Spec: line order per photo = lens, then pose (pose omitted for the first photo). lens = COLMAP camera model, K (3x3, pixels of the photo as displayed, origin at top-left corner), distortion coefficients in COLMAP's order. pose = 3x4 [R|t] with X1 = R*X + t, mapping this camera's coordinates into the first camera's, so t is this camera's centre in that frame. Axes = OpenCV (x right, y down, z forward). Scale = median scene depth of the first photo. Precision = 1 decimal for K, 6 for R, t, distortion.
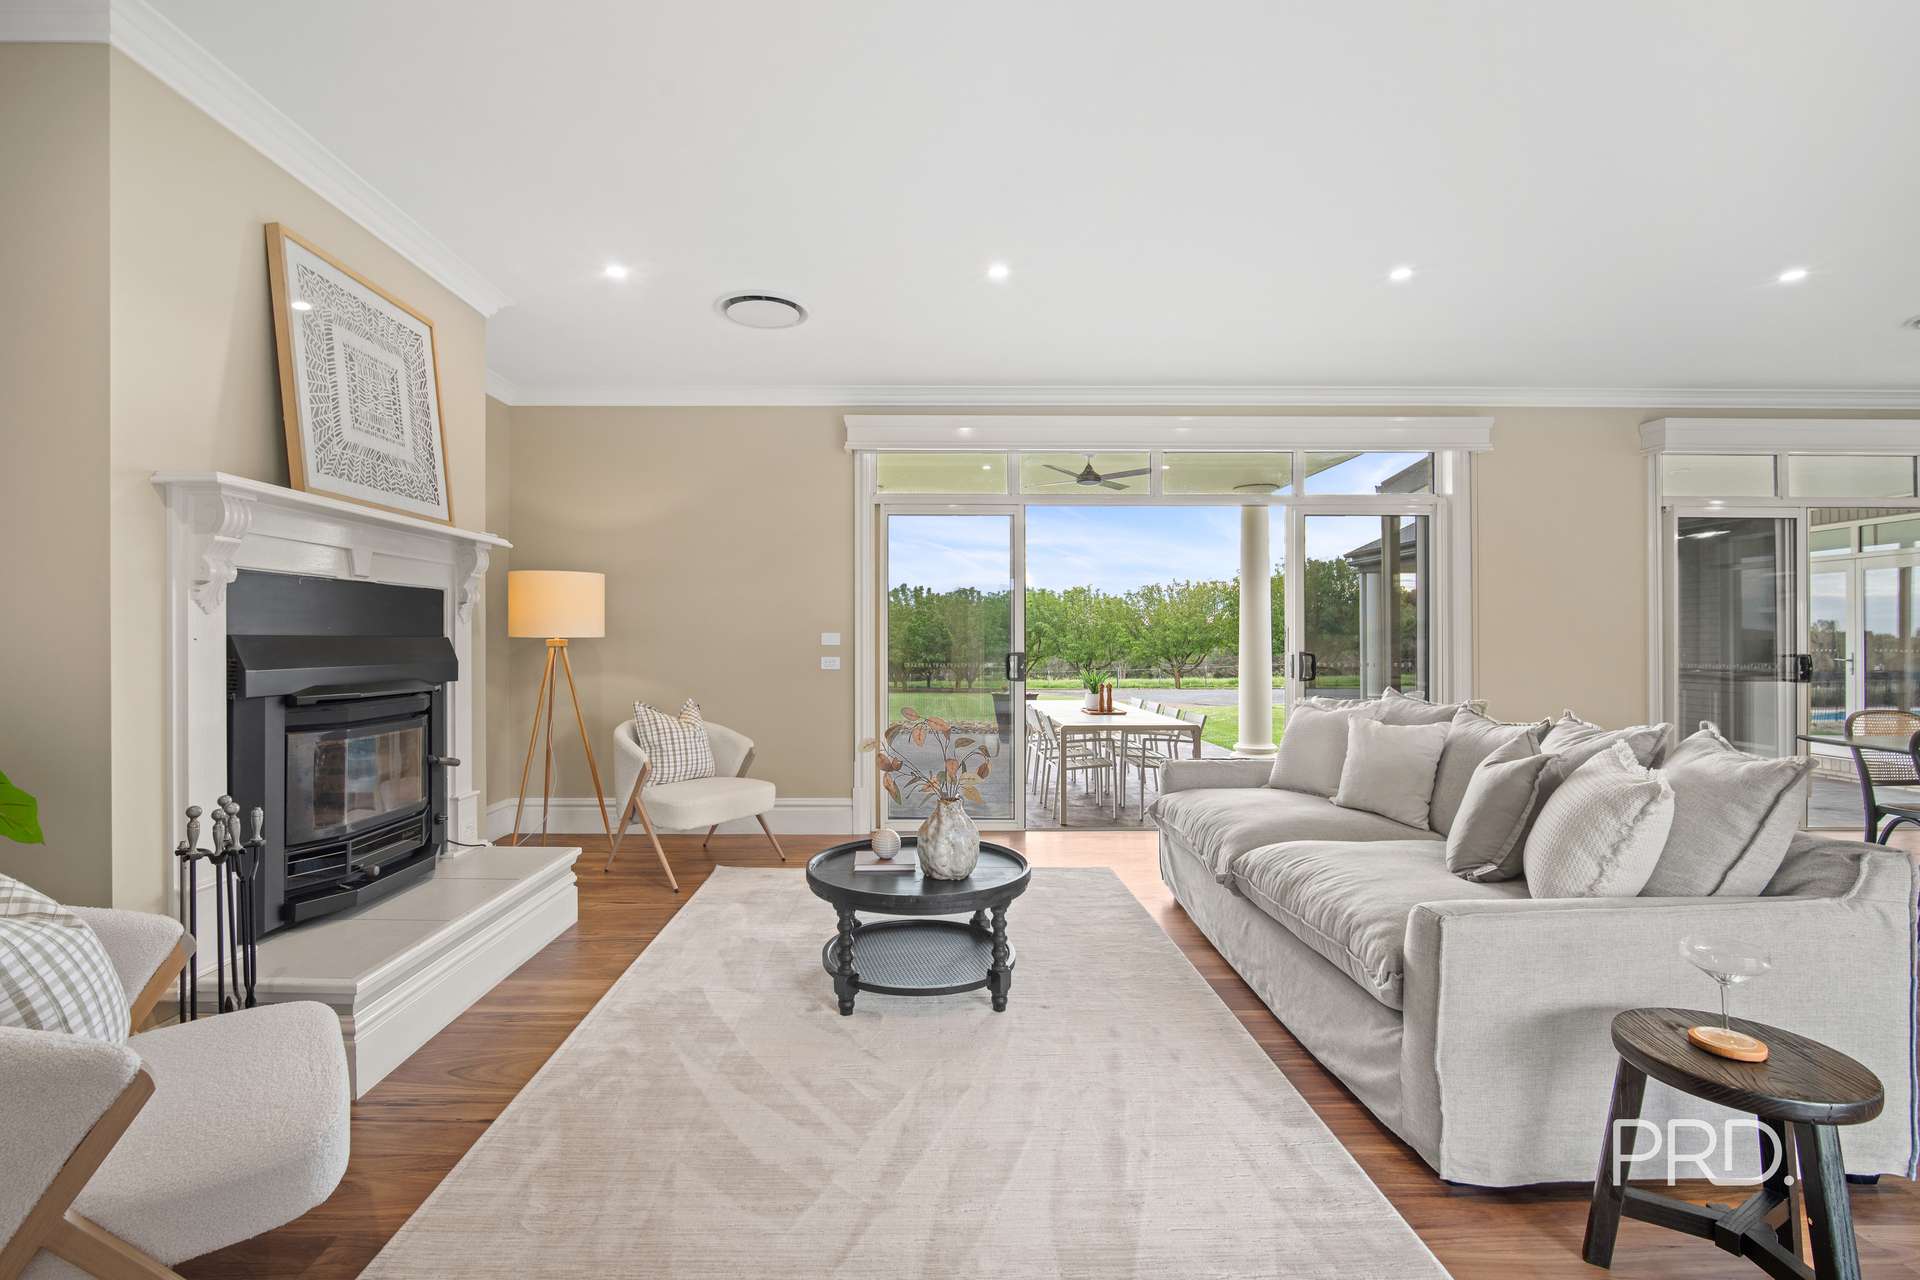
lens RADIAL K [[839.5, 0, 933.6], [0, 839.5, 635.8], [0, 0, 1]] dist [-0.016494, 0.008568]
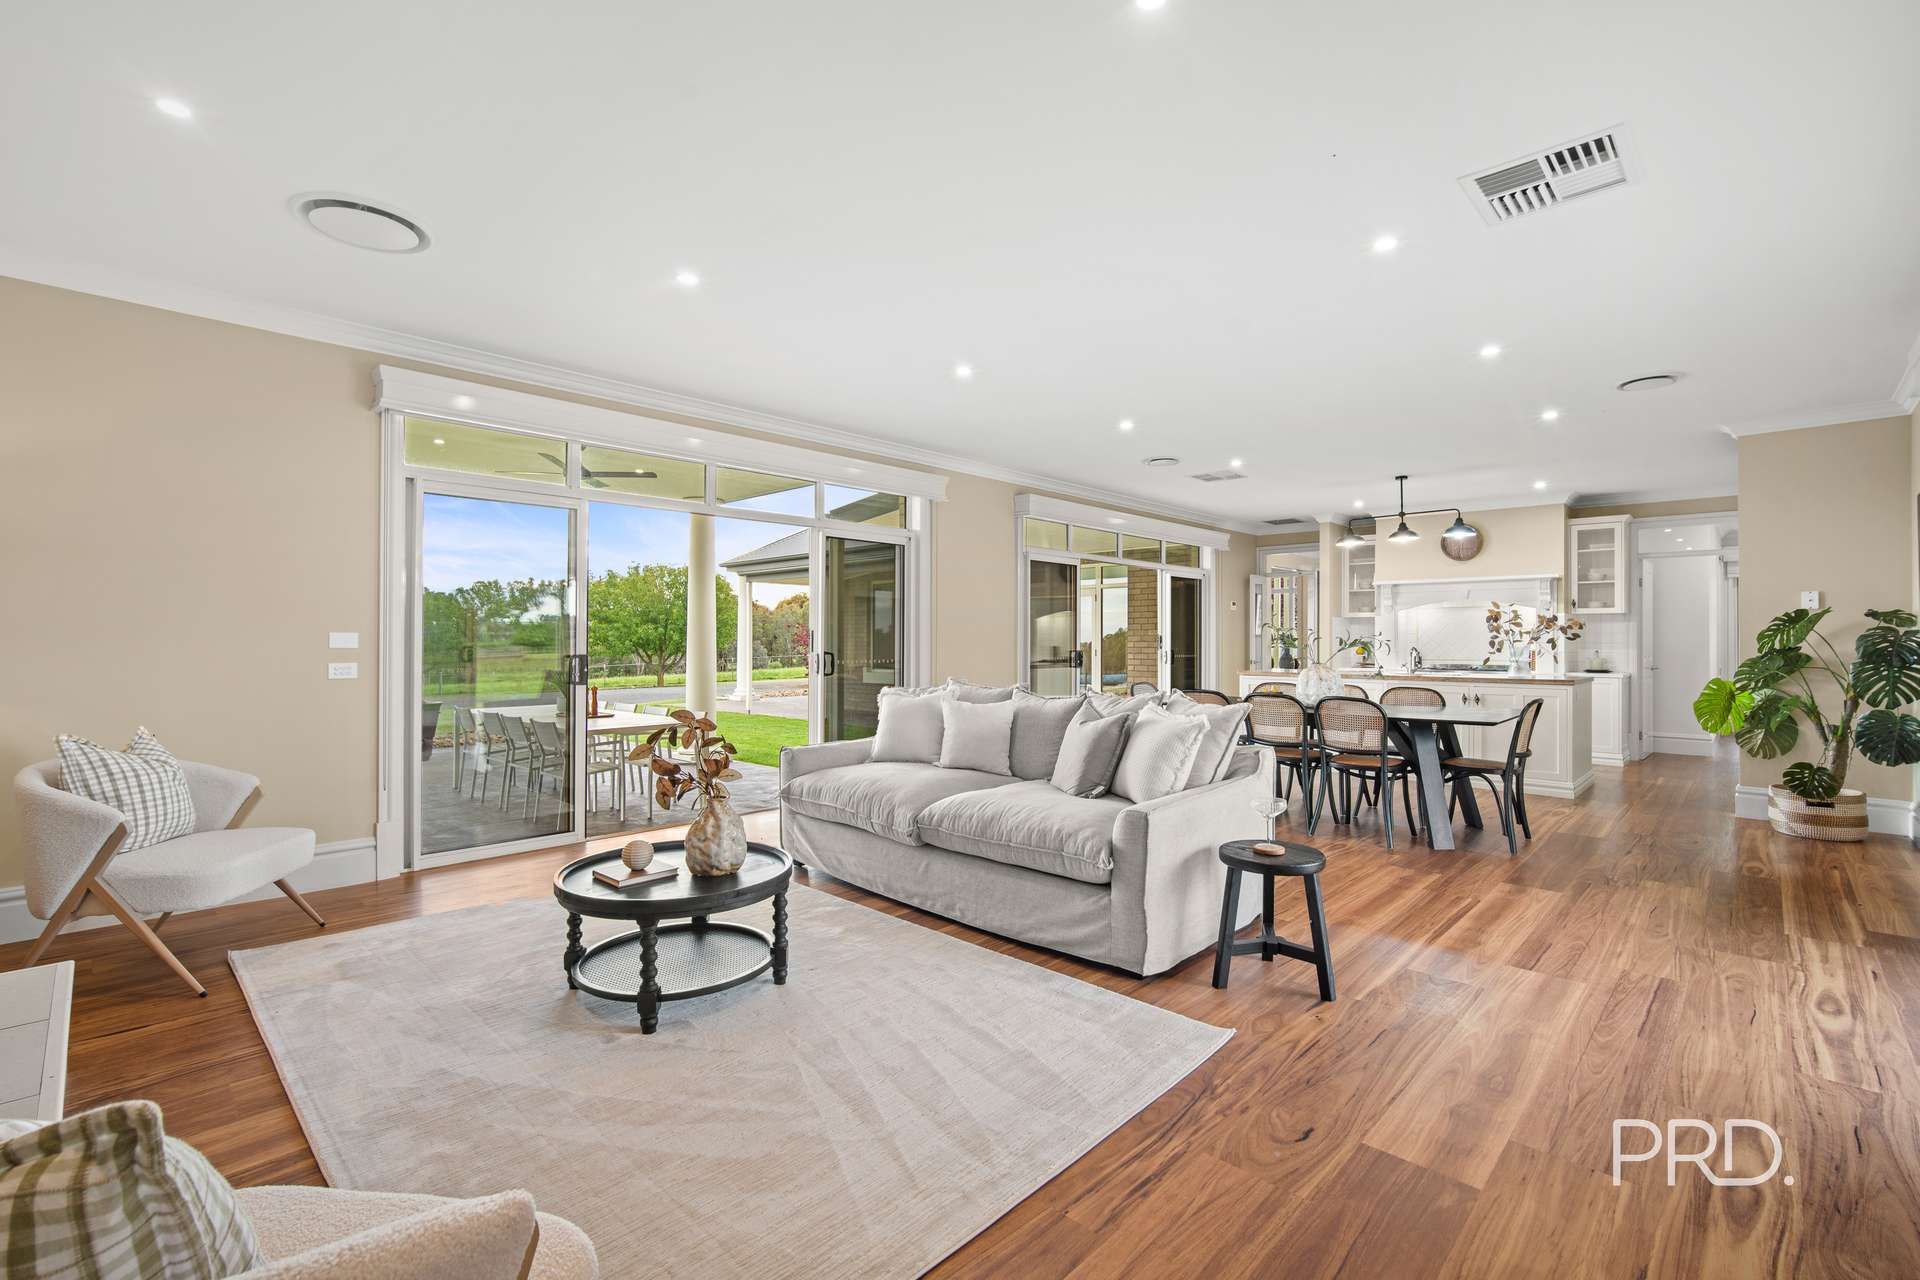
lens RADIAL K [[839.5, 0, 933.6], [0, 839.5, 635.8], [0, 0, 1]] dist [-0.016494, 0.008568]
pose [[0.708344, 0.004798, 0.705851, -0.508802], [-0.003721, 0.999988, -0.003064, -0.000068], [-0.705857, -0.000456, 0.708354, 0.085769]]
